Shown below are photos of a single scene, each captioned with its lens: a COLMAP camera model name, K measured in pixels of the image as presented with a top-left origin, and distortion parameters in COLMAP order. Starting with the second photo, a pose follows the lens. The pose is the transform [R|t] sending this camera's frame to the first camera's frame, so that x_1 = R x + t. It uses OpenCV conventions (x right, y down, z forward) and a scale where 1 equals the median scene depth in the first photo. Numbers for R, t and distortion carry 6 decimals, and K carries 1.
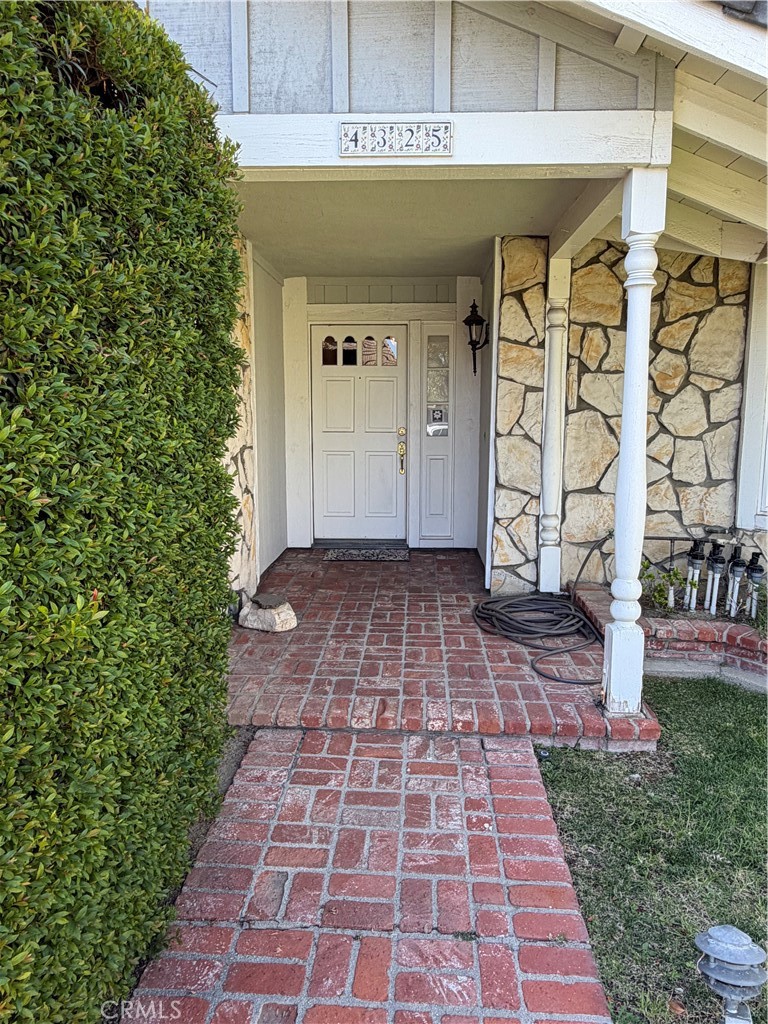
lens RADIAL K [[714.7, 0, 384.8], [0, 714.7, 513.8], [0, 0, 1]] dist [-0.001806, -0.000177]
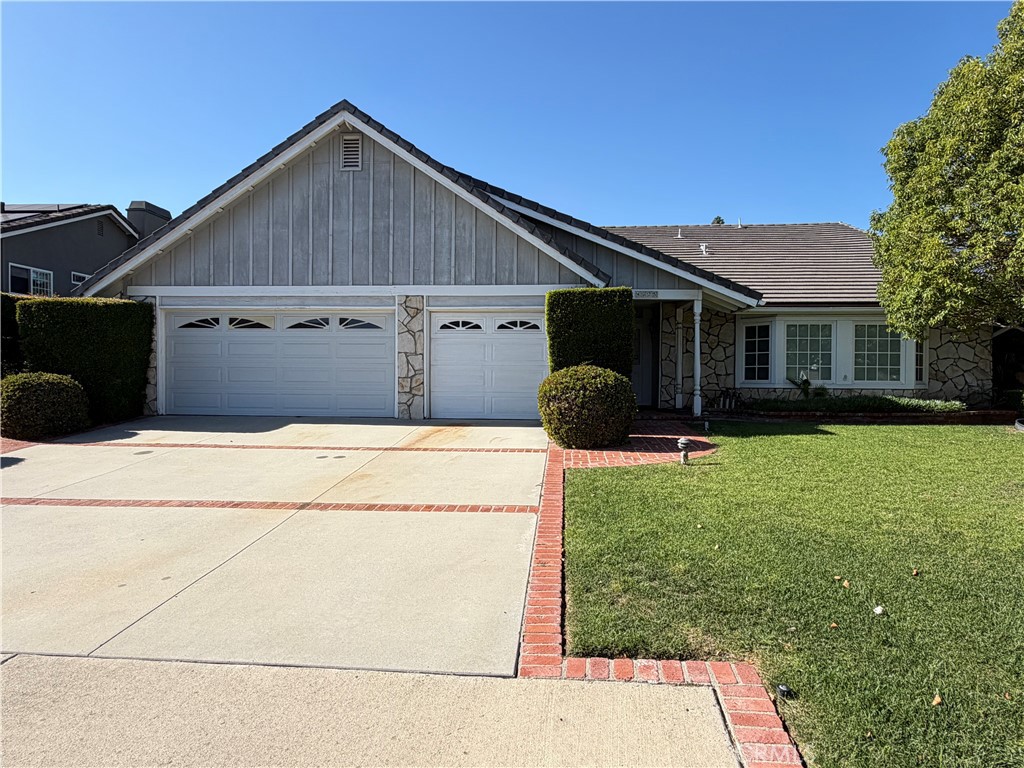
lens RADIAL K [[625.5, 0, 510.6], [0, 625.5, 382.3], [0, 0, 1]] dist [0.002512, 0.000097]
pose [[0.999598, 0.007841, -0.027250, -0.471507], [-0.011442, 0.990832, -0.134611, 0.396899], [0.025945, 0.134869, 0.990524, -1.908494]]
